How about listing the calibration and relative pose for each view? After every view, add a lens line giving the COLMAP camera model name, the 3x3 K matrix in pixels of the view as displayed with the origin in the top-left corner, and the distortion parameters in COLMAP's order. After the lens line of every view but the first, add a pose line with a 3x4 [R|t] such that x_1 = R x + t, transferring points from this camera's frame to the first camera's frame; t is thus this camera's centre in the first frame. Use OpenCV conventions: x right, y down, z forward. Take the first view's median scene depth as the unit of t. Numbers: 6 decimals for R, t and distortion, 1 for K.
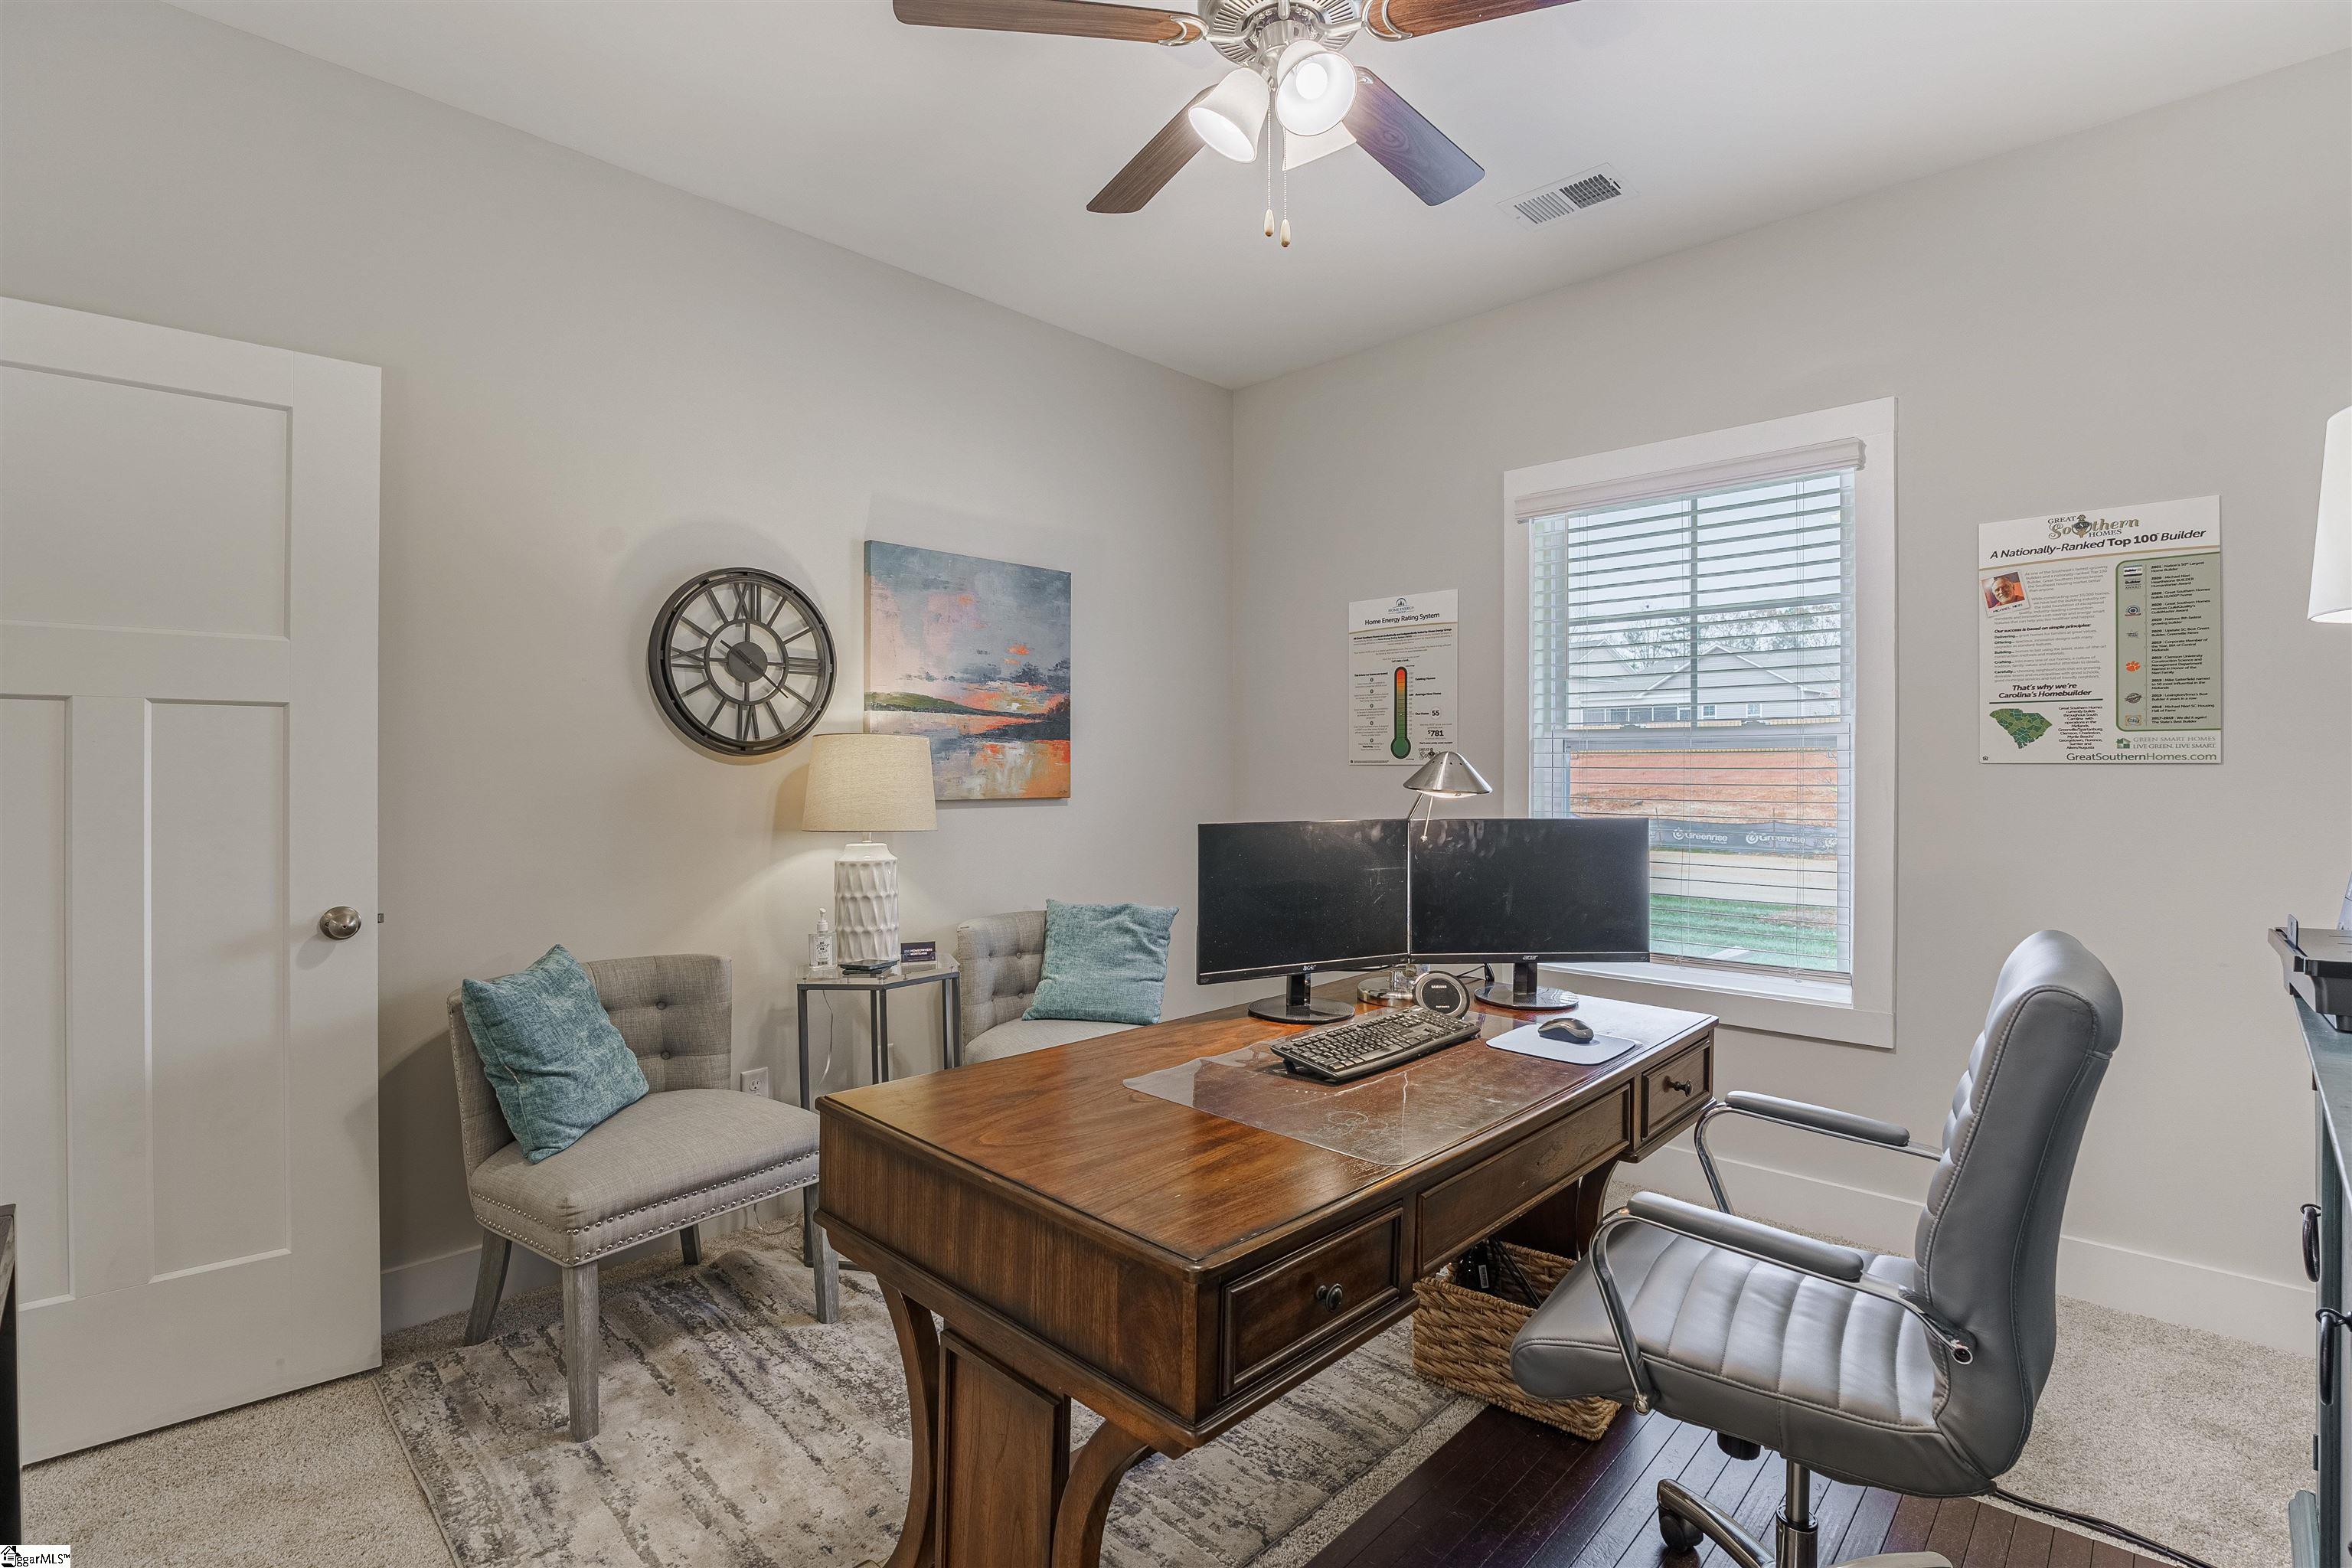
lens RADIAL K [[1114.7, 0, 1165.8], [0, 1114.7, 777.2], [0, 0, 1]] dist [-0.026798, 0.004108]
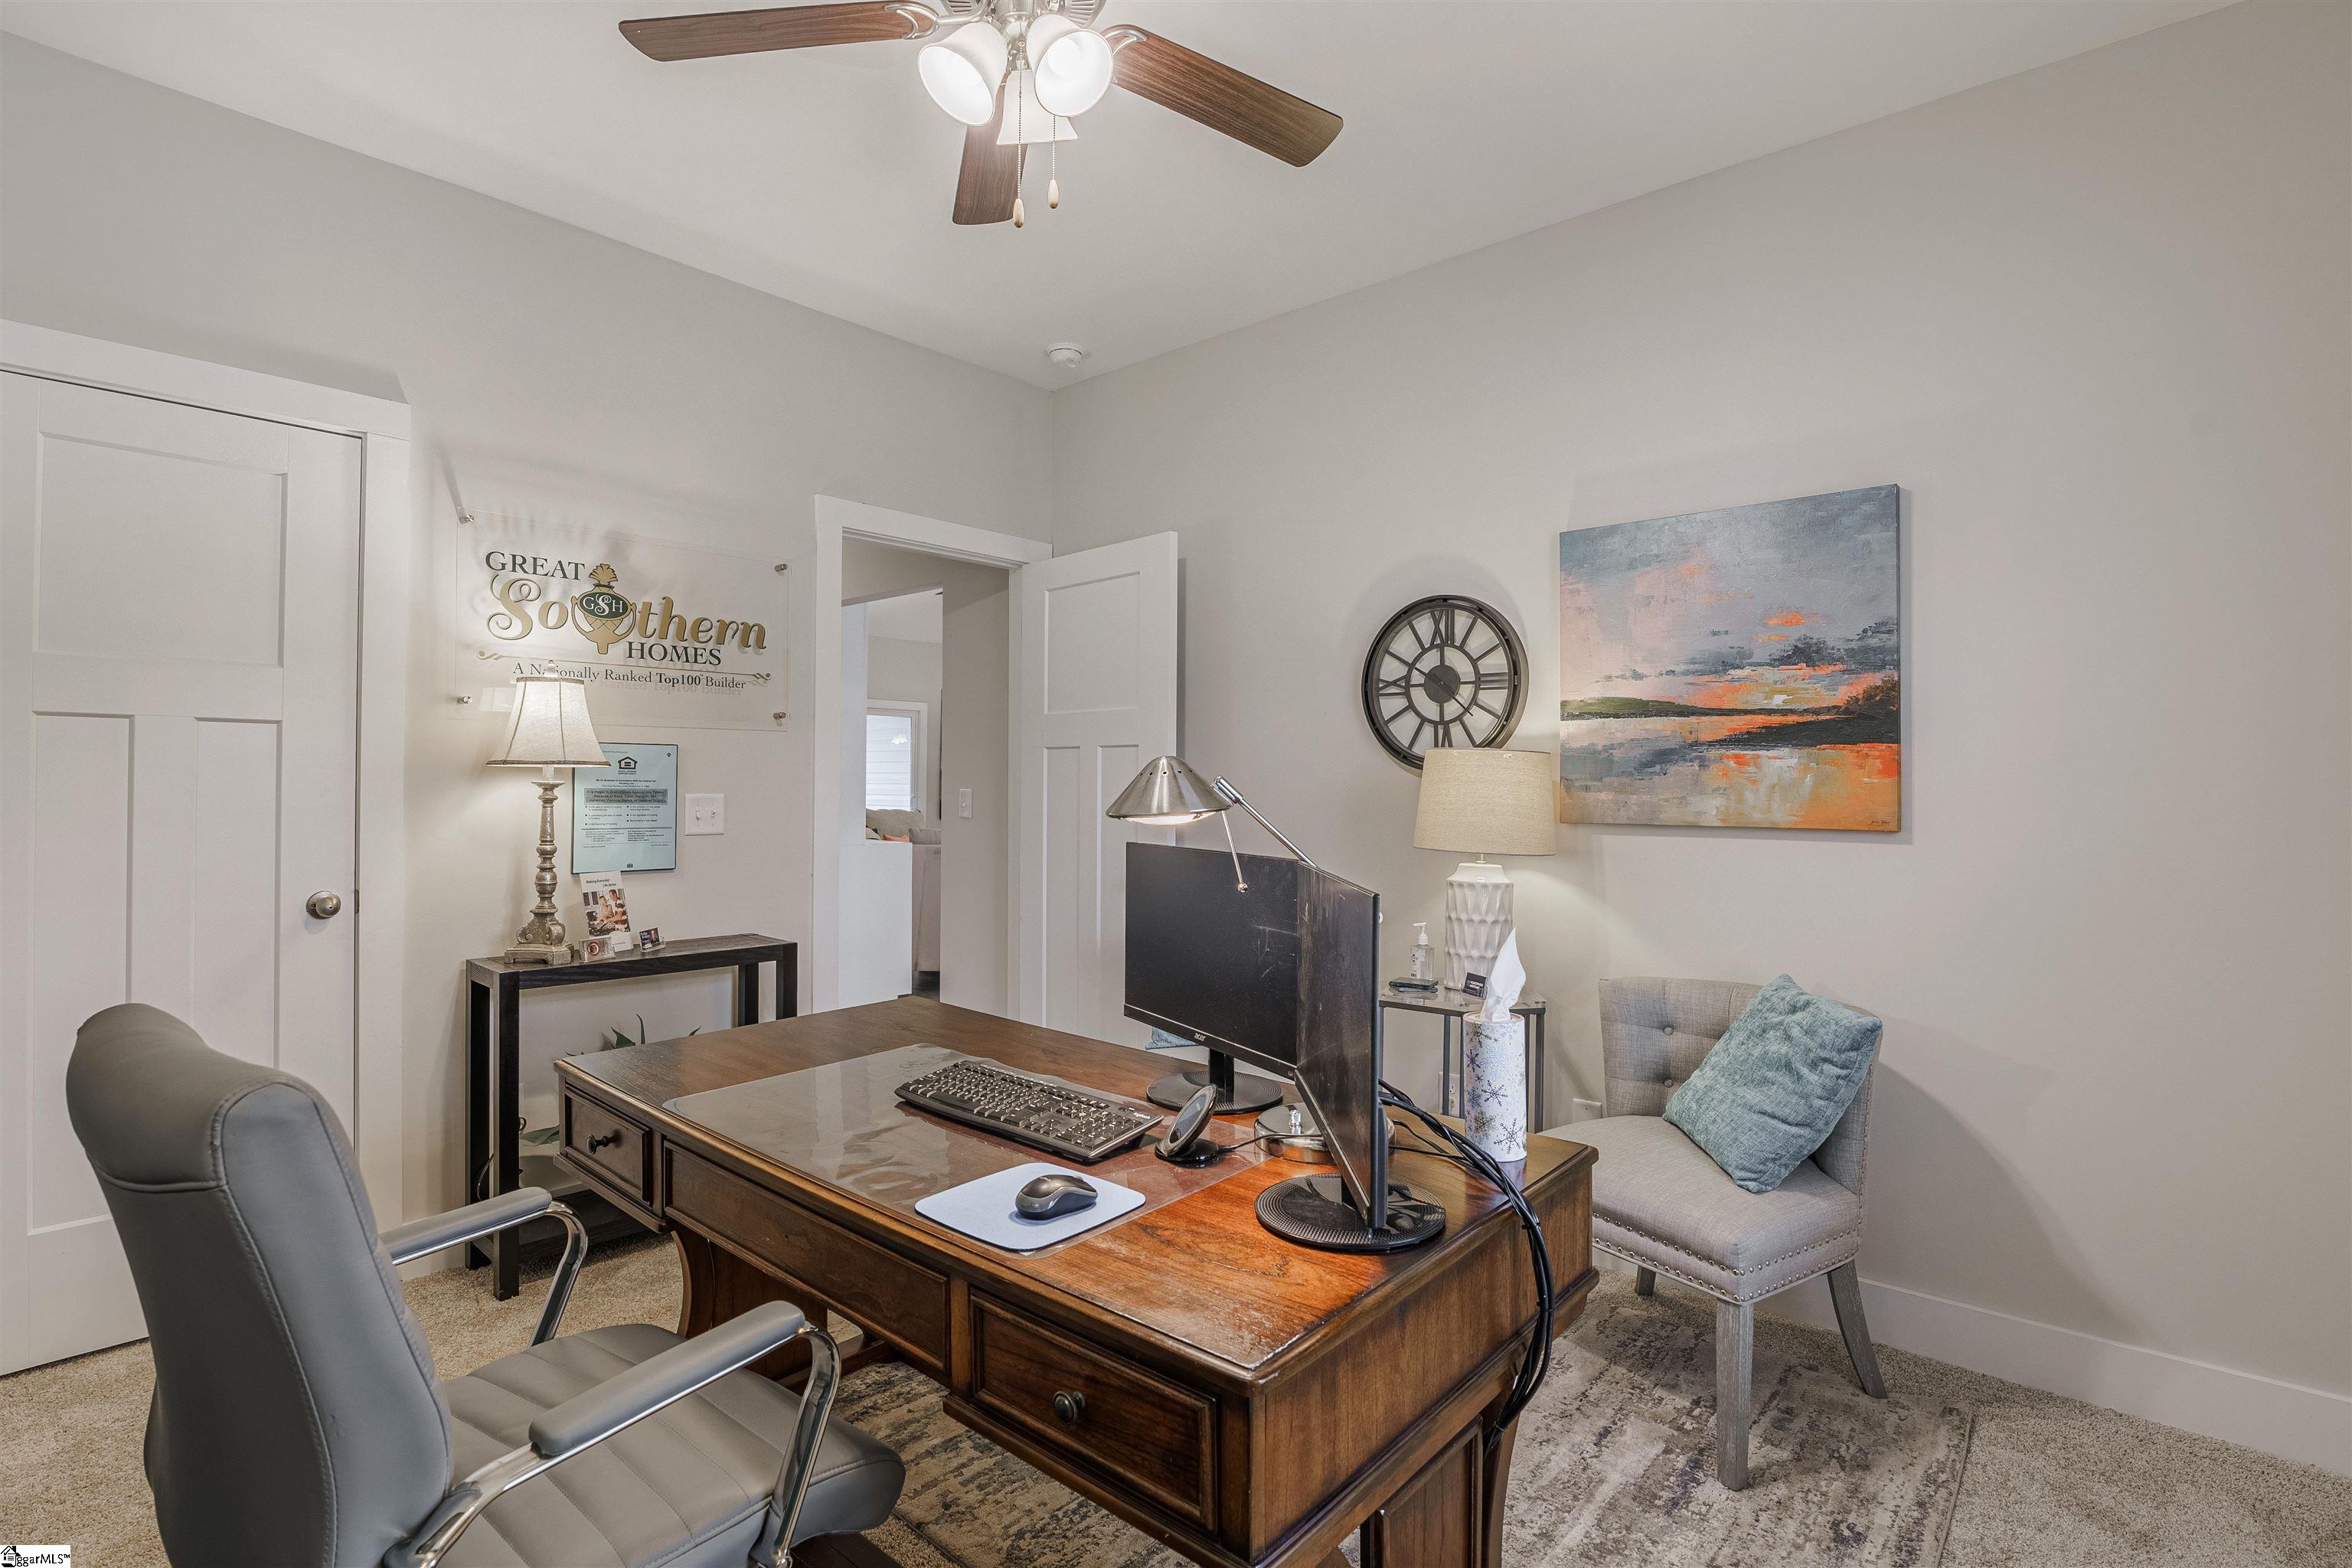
lens RADIAL K [[1114.7, 0, 1163.5], [0, 1114.7, 786.4], [0, 0, 1]] dist [-0.026798, 0.004108]
pose [[0.058460, 0.002749, -0.998286, 0.633187], [-0.011238, 0.999935, 0.002096, -0.005333], [0.998226, 0.011097, 0.058487, 0.644473]]
